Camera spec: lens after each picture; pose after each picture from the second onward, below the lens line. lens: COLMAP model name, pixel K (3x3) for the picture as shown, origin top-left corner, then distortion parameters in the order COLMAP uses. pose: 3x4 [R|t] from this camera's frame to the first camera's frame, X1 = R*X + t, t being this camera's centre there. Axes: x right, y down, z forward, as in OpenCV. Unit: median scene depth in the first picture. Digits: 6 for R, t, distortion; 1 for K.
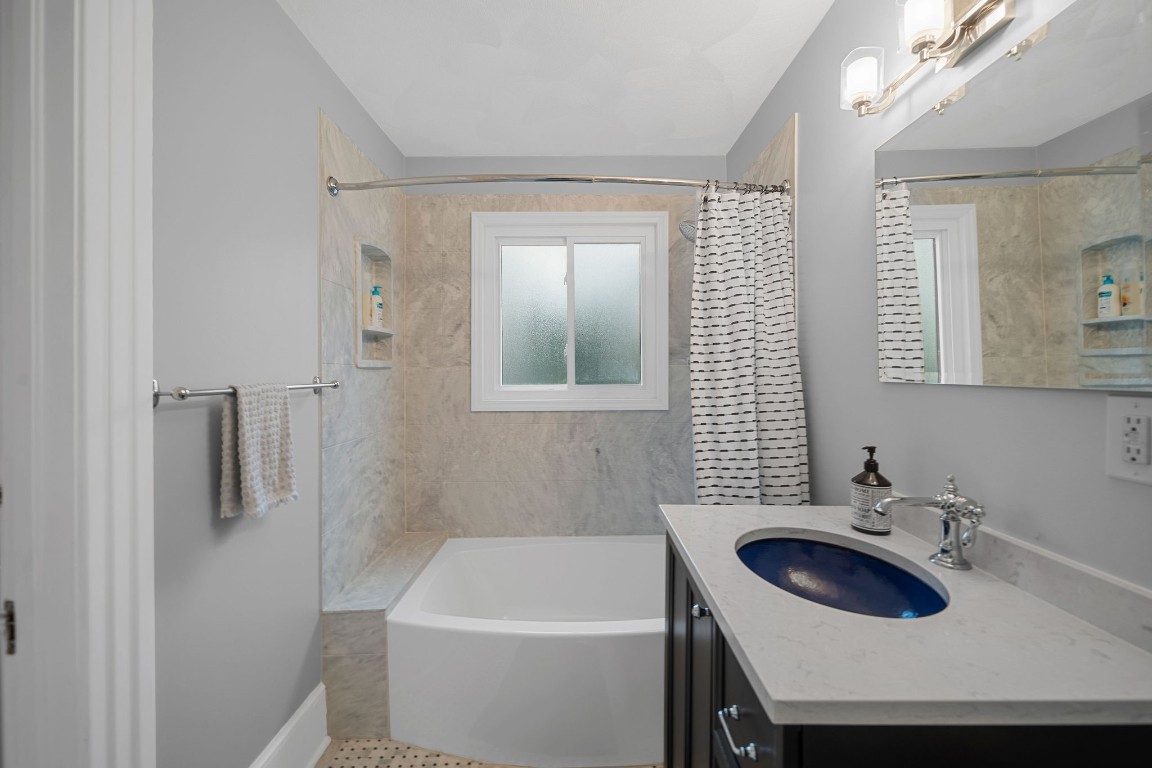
lens RADIAL K [[463.4, 0, 584.9], [0, 463.4, 376.9], [0, 0, 1]] dist [0.007787, -0.002704]
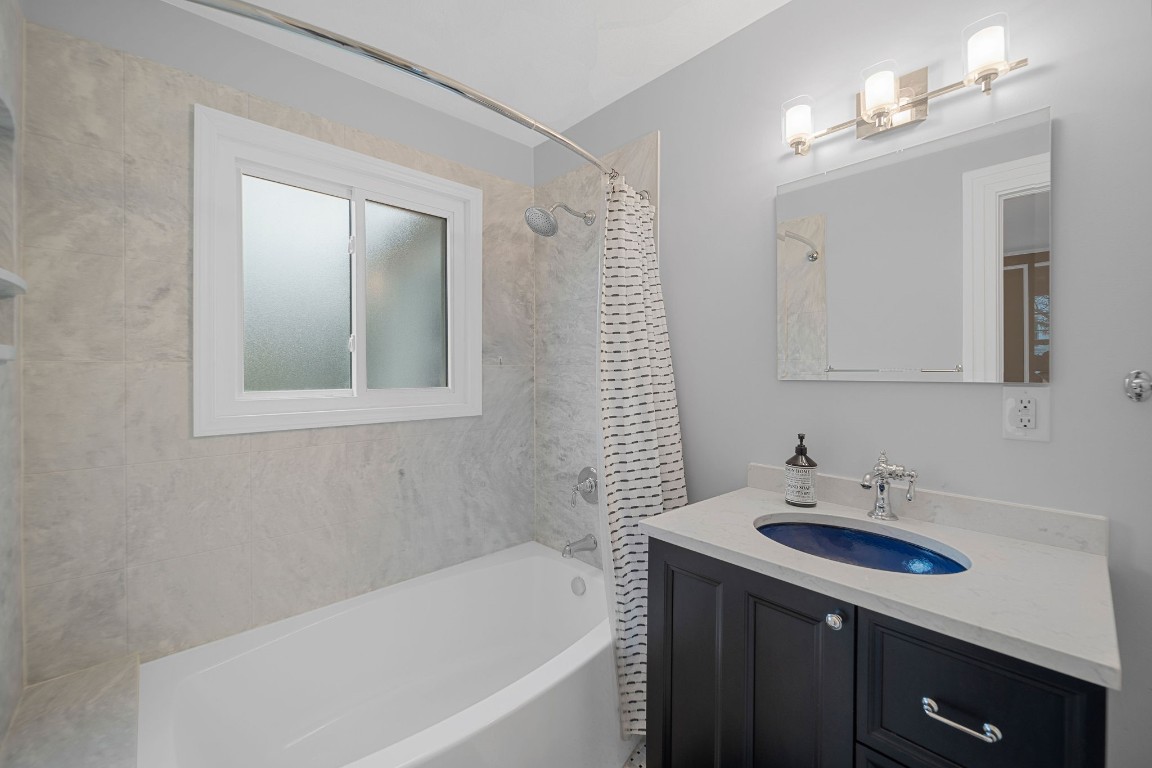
lens RADIAL K [[463.4, 0, 574.2], [0, 463.4, 378.6], [0, 0, 1]] dist [0.007787, -0.002704]
pose [[0.747838, -0.006629, 0.663848, -0.274530], [0.006175, 0.999976, 0.003029, 0.000295], [-0.663852, 0.001835, 0.747861, 0.222783]]
